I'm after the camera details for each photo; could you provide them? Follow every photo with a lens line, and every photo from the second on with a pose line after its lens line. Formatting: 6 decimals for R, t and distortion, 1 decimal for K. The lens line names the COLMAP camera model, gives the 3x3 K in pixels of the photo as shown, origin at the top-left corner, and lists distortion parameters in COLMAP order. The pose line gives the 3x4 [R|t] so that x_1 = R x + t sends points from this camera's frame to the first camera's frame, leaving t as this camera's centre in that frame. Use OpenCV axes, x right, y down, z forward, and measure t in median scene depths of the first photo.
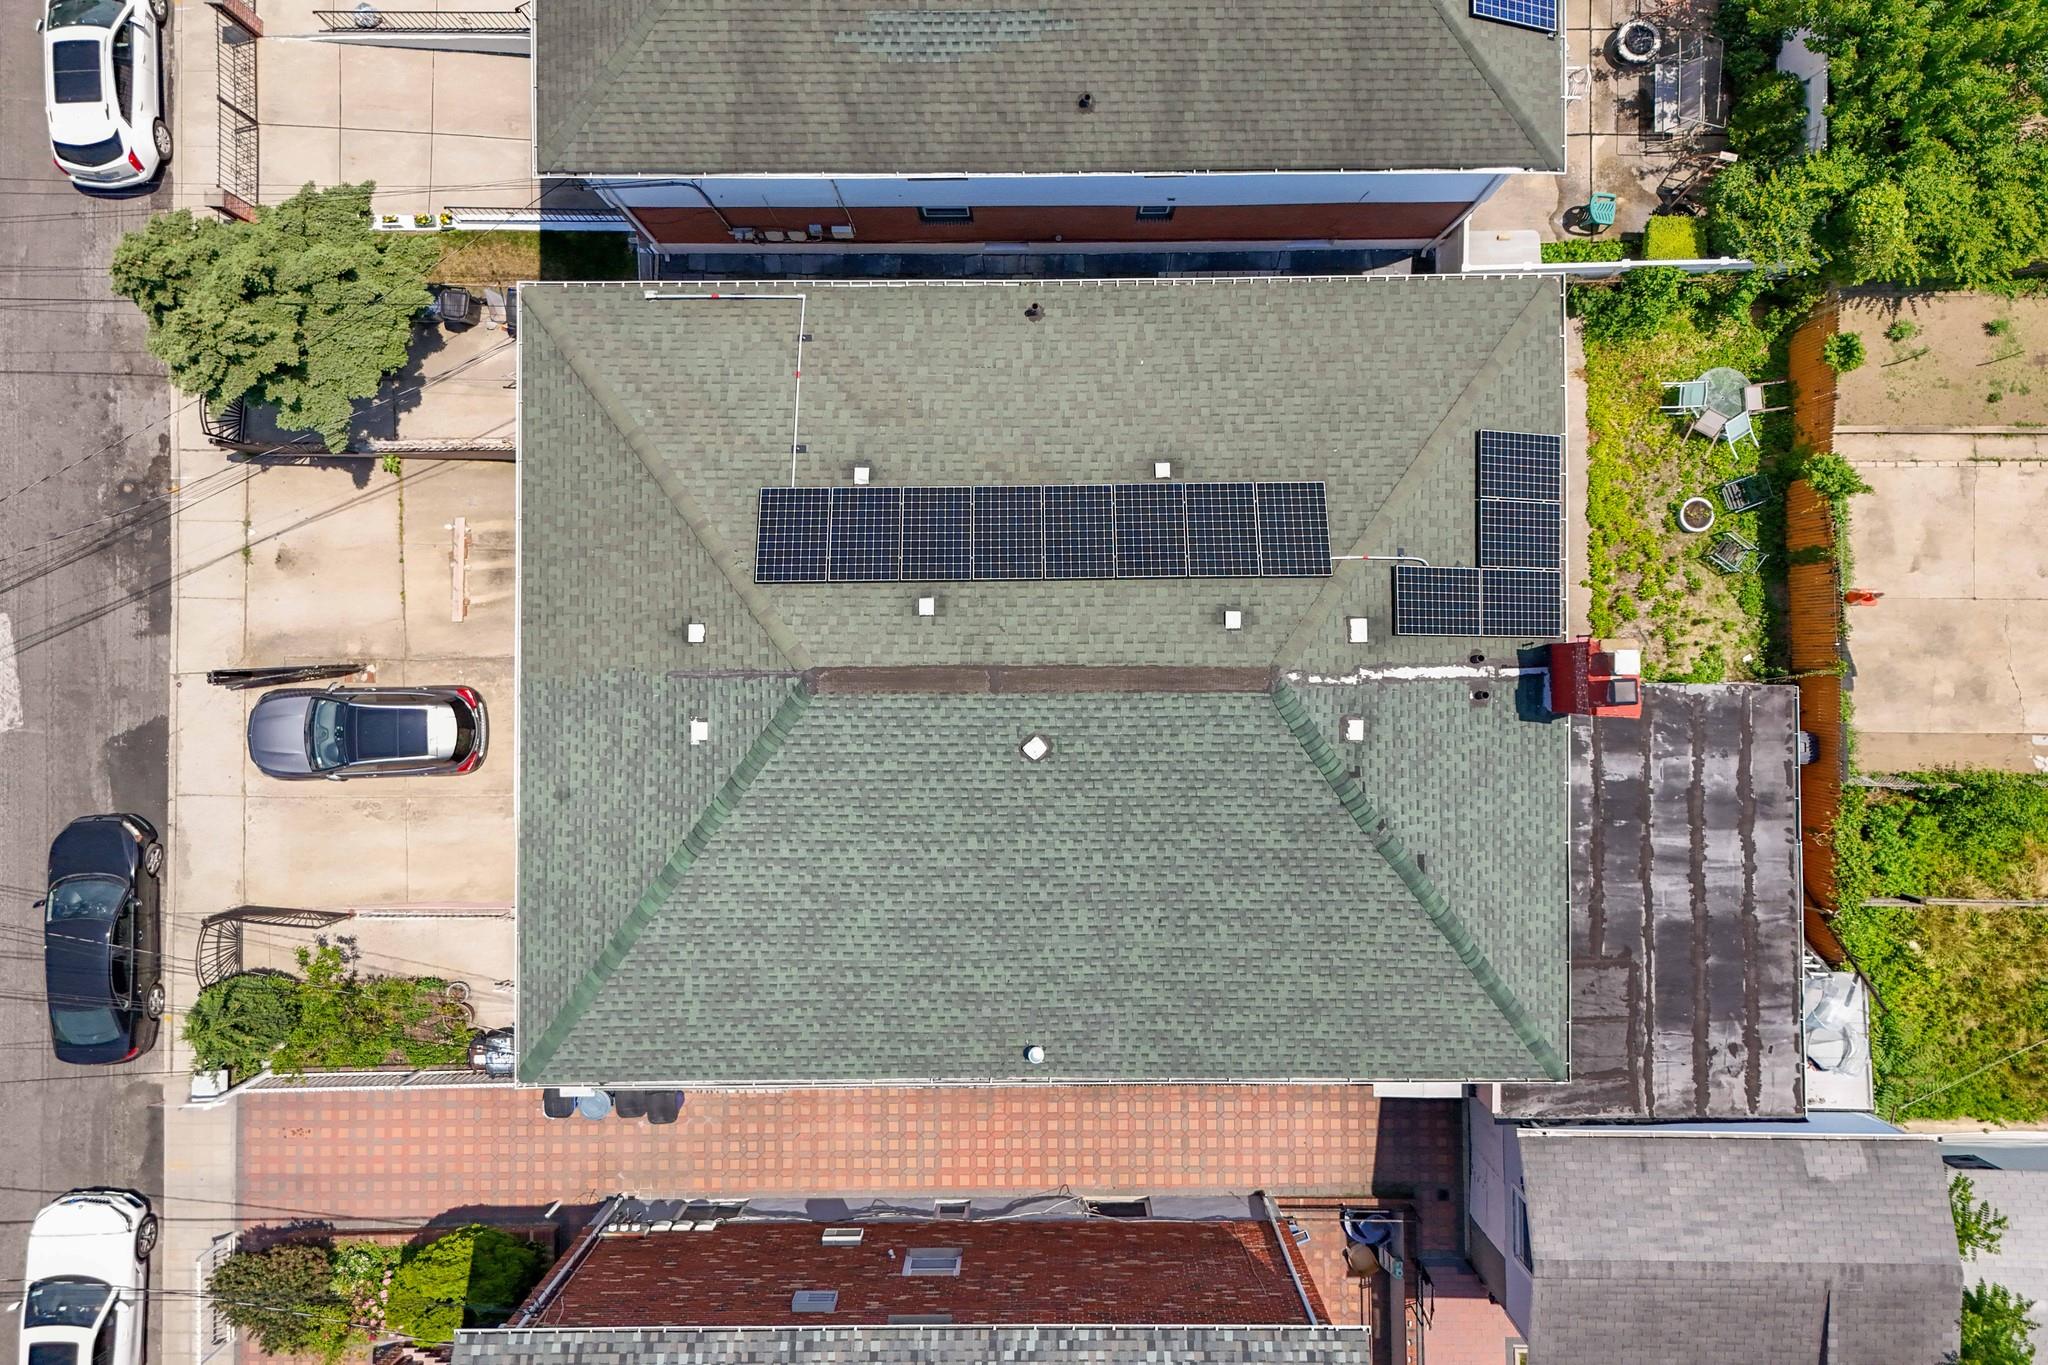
lens RADIAL K [[1522.3, 0, 1027.8], [0, 1522.3, 648.3], [0, 0, 1]] dist [0.056411, -0.051051]
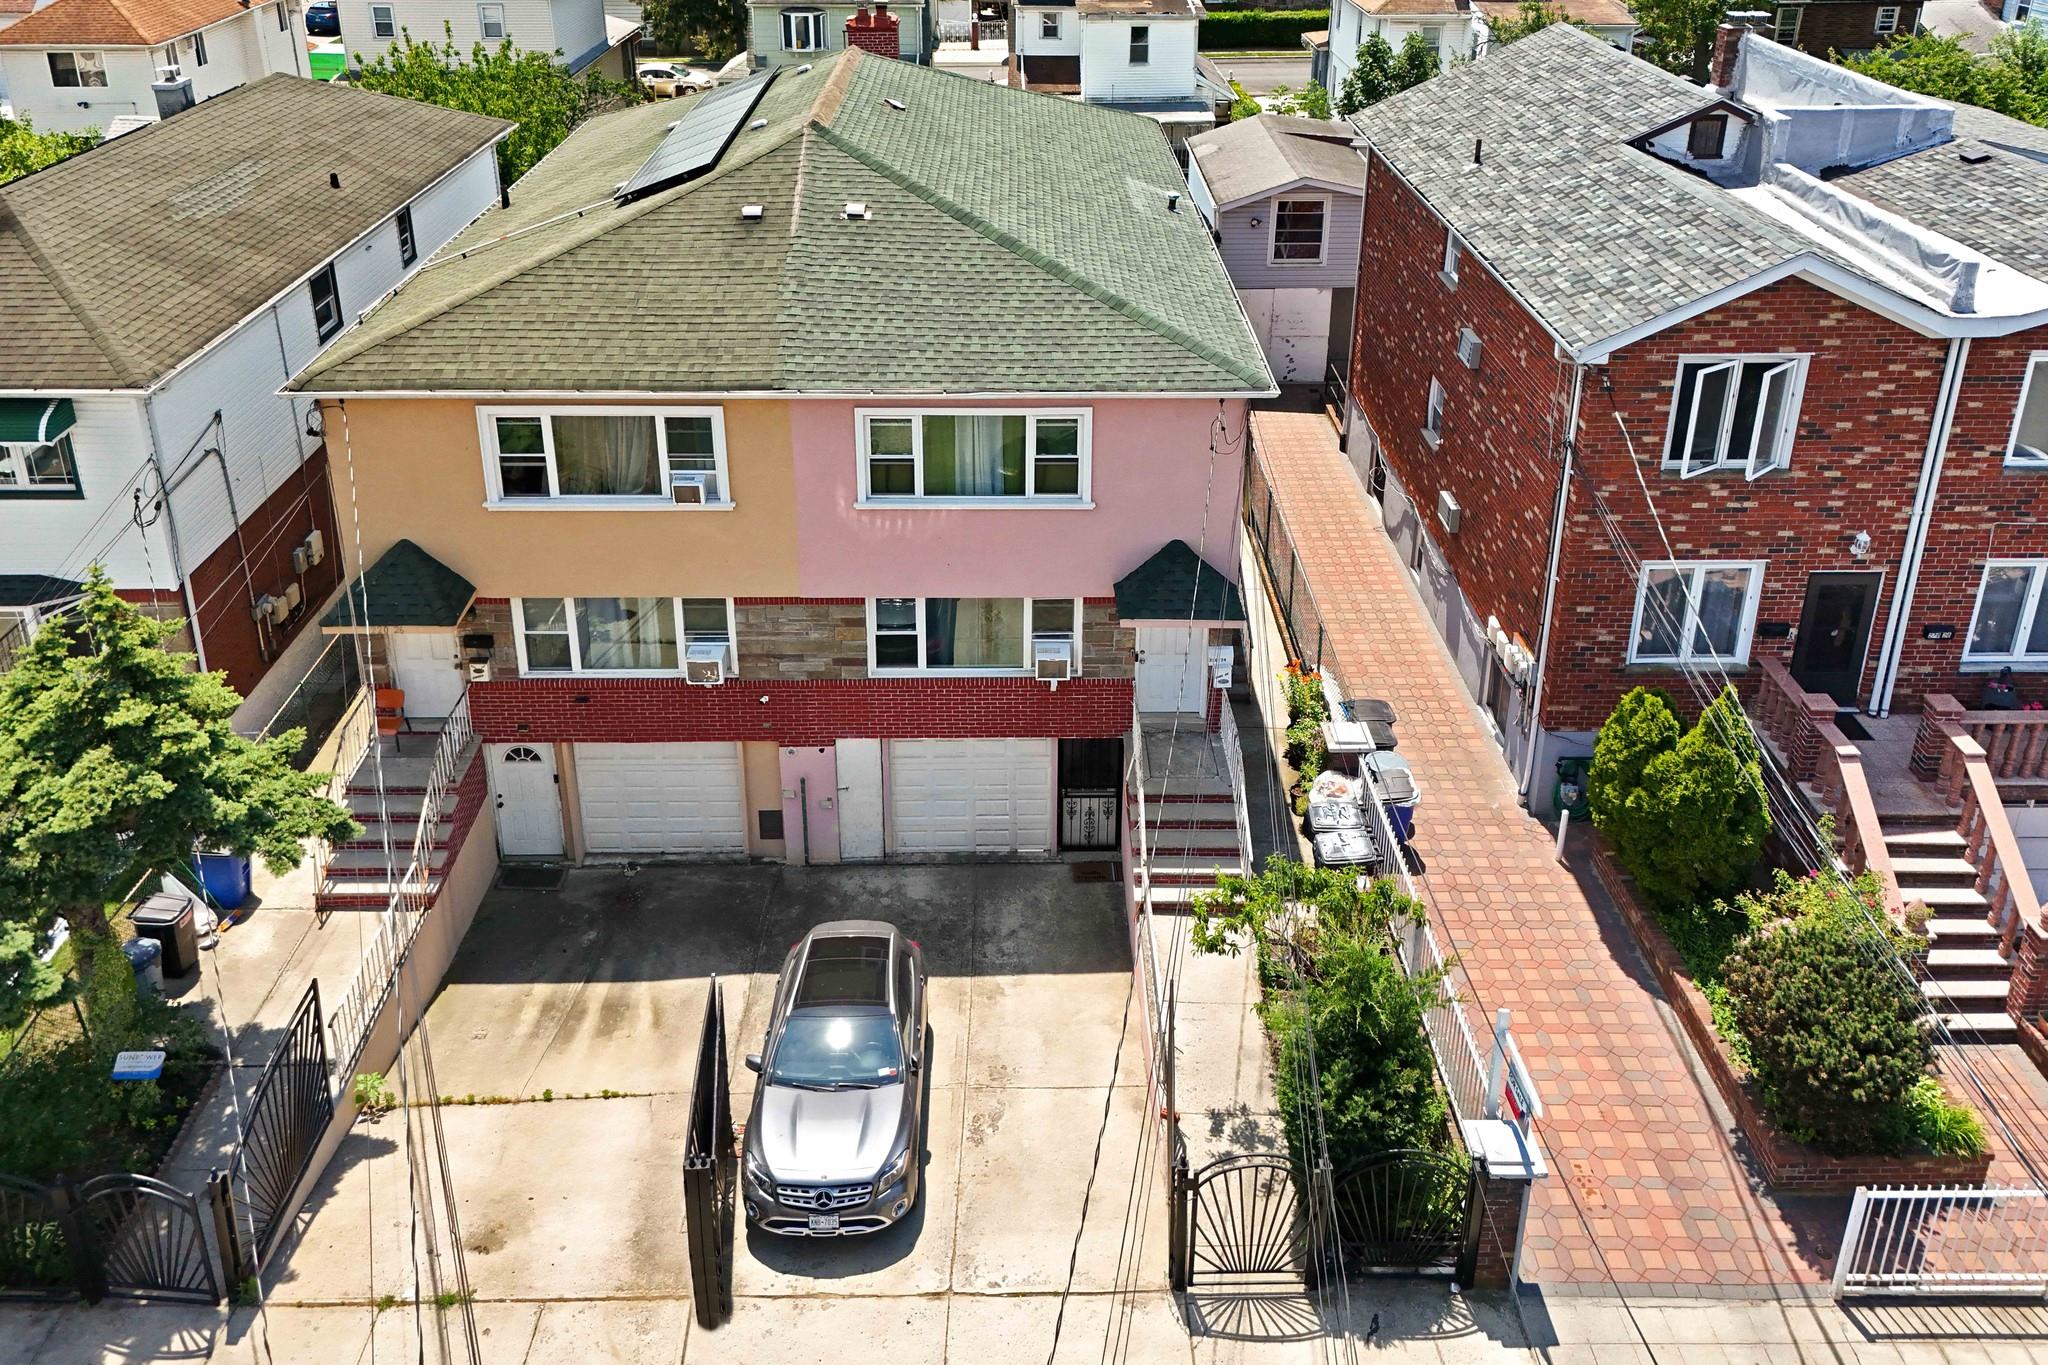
lens RADIAL K [[1599.2, 0, 1022.6], [0, 1599.2, 376.4], [0, 0, 1]] dist [0.042325, -0.023431]
pose [[-0.008945, -0.358318, 0.933557, -0.925982], [0.999807, 0.013108, 0.014611, 0.112819], [-0.017473, 0.933507, 0.358132, 0.567496]]
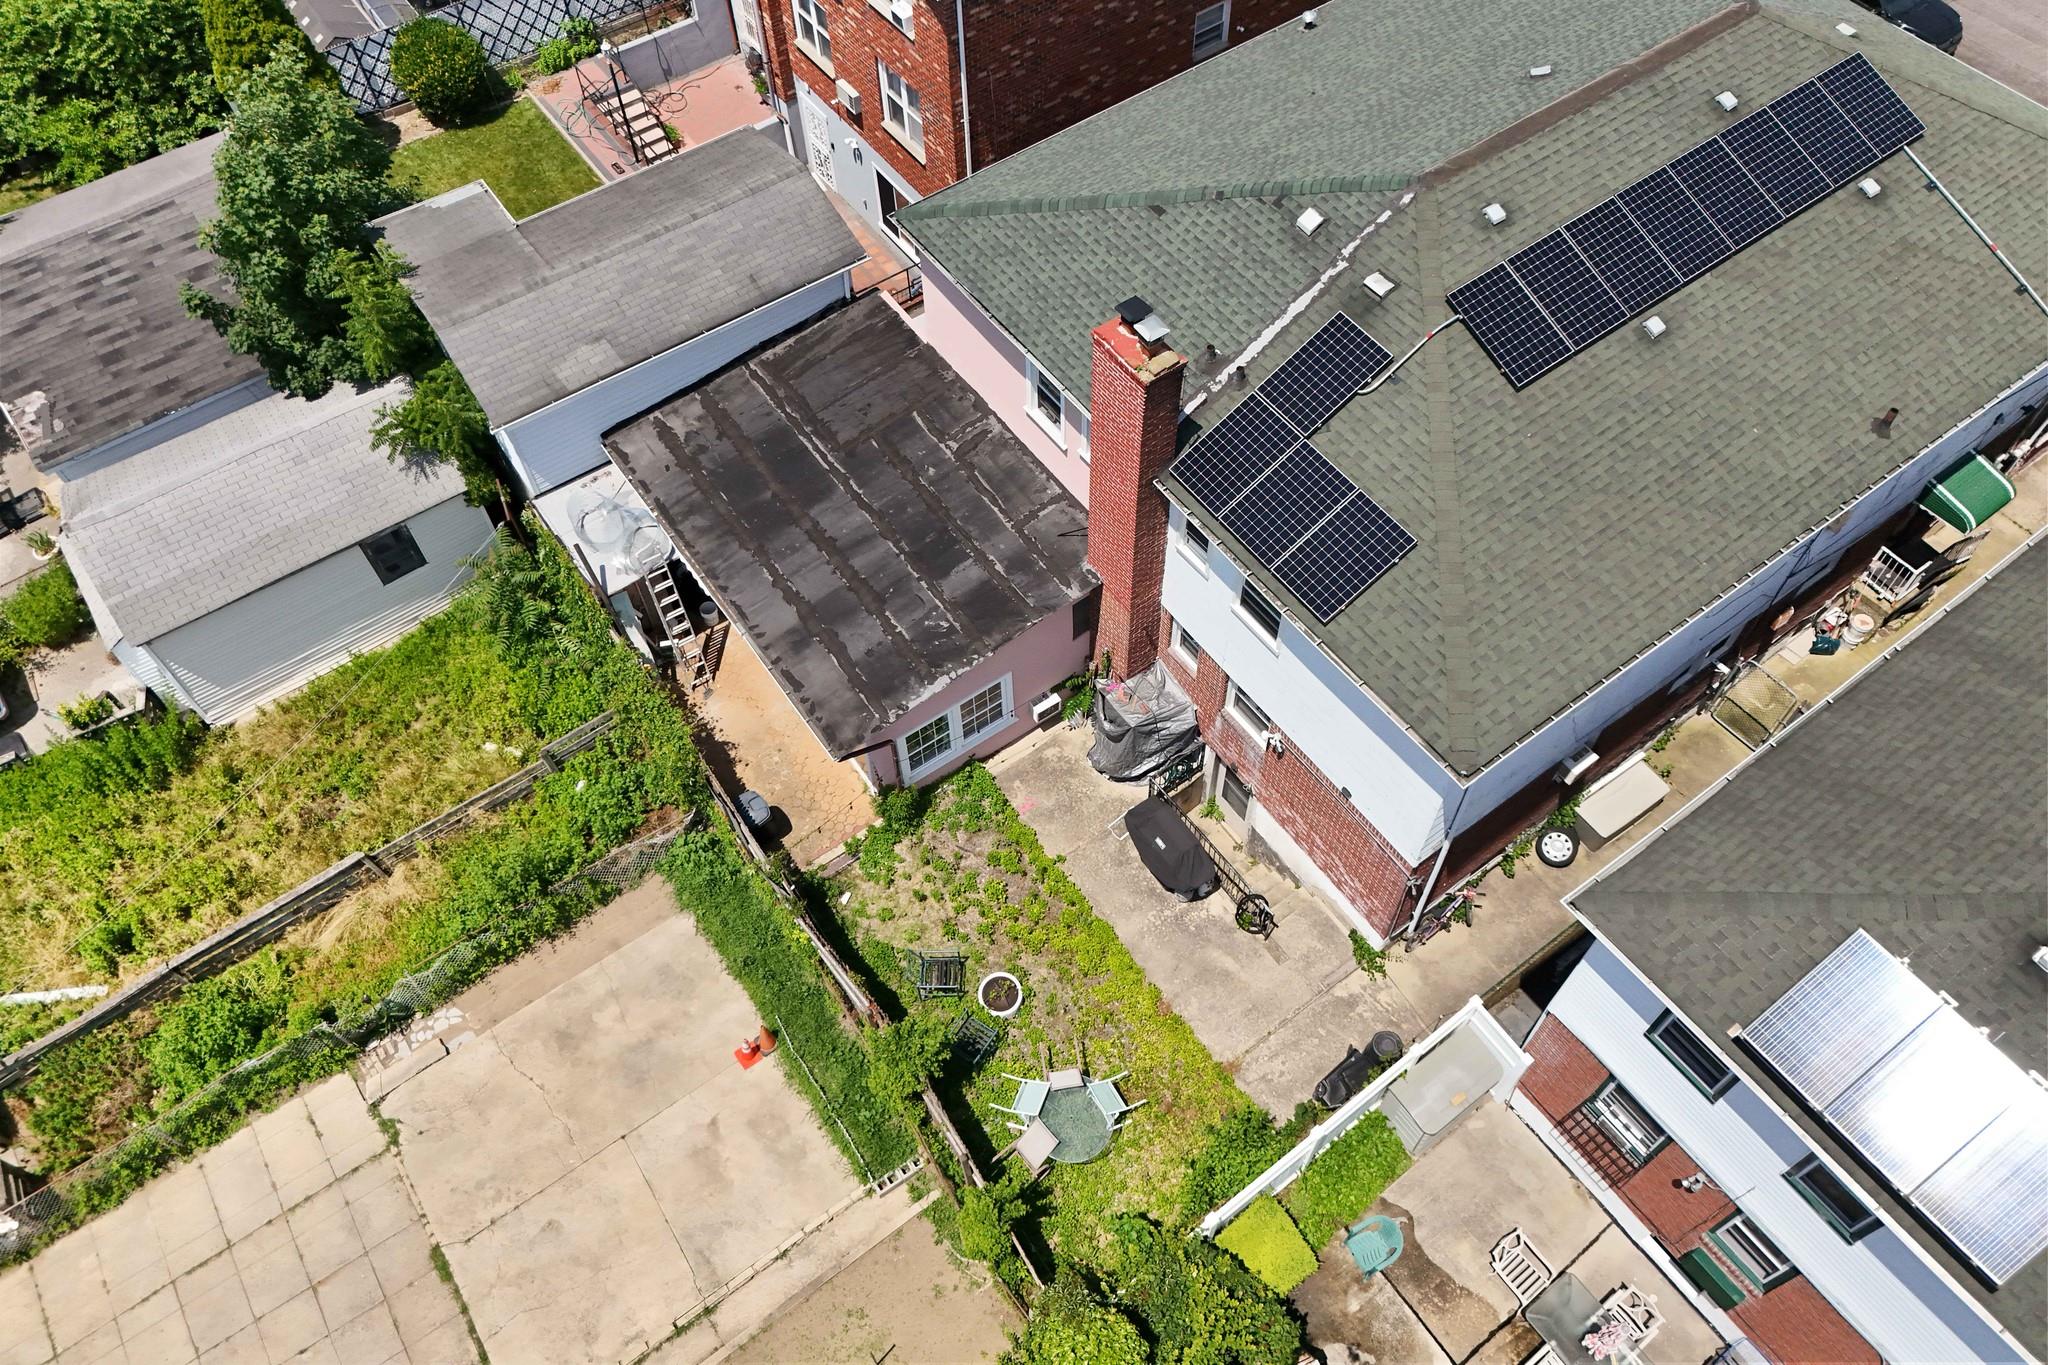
lens RADIAL K [[1522.3, 0, 1018.9], [0, 1522.3, 590.0], [0, 0, 1]] dist [0.056411, -0.051051]
pose [[-0.818293, 0.482630, -0.312193, 0.589668], [-0.573229, -0.645066, 0.505271, -0.360822], [0.042474, 0.592418, 0.804511, 0.274708]]
